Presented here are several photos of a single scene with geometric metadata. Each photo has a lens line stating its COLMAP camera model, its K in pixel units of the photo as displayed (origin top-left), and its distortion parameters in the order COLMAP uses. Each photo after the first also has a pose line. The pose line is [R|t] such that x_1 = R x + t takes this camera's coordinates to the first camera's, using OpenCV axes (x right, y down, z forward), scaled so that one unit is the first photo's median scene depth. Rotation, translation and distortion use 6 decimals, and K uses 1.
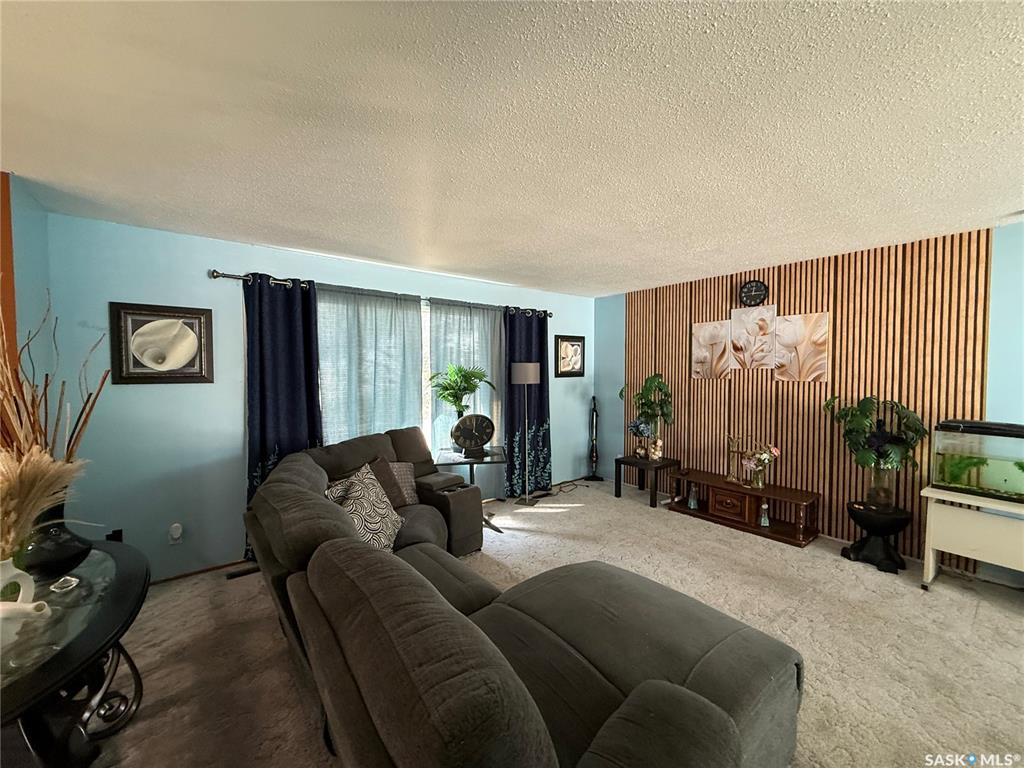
lens RADIAL K [[407.3, 0, 510.5], [0, 407.3, 379.8], [0, 0, 1]] dist [-0.000455, -0.000944]
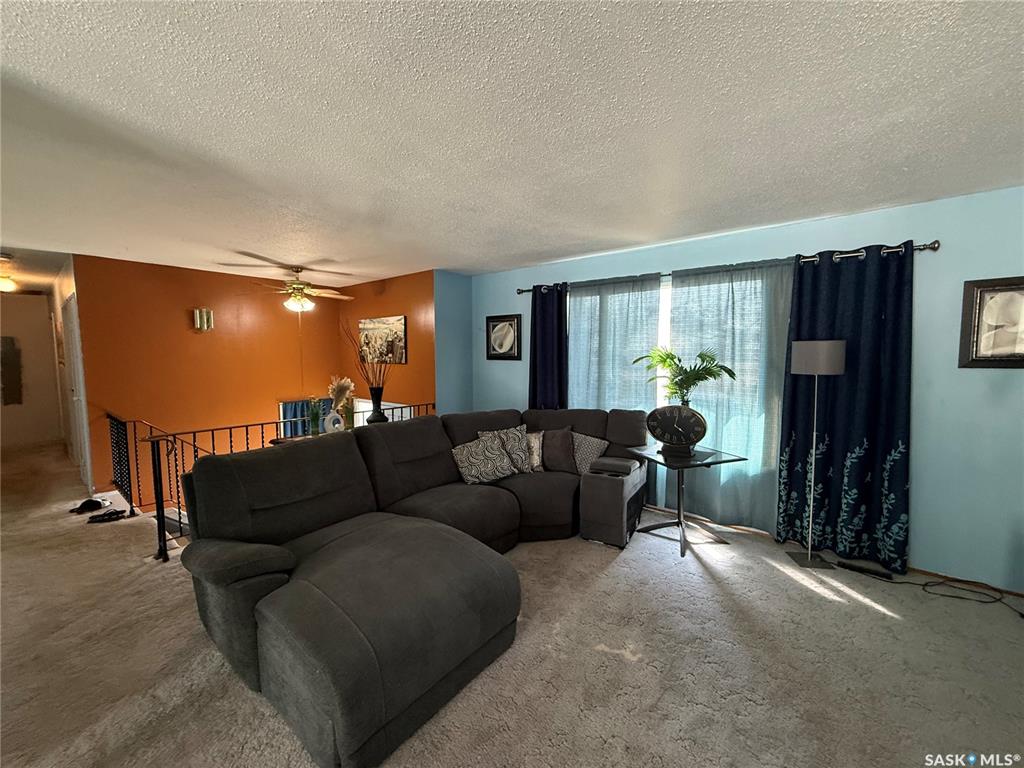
lens RADIAL K [[407.3, 0, 512.1], [0, 407.3, 384.8], [0, 0, 1]] dist [-0.000455, -0.000944]
pose [[0.229630, 0.073642, -0.970488, 0.731234], [-0.028951, 0.997209, 0.068820, -0.005718], [0.972847, 0.012294, 0.231121, 0.544960]]
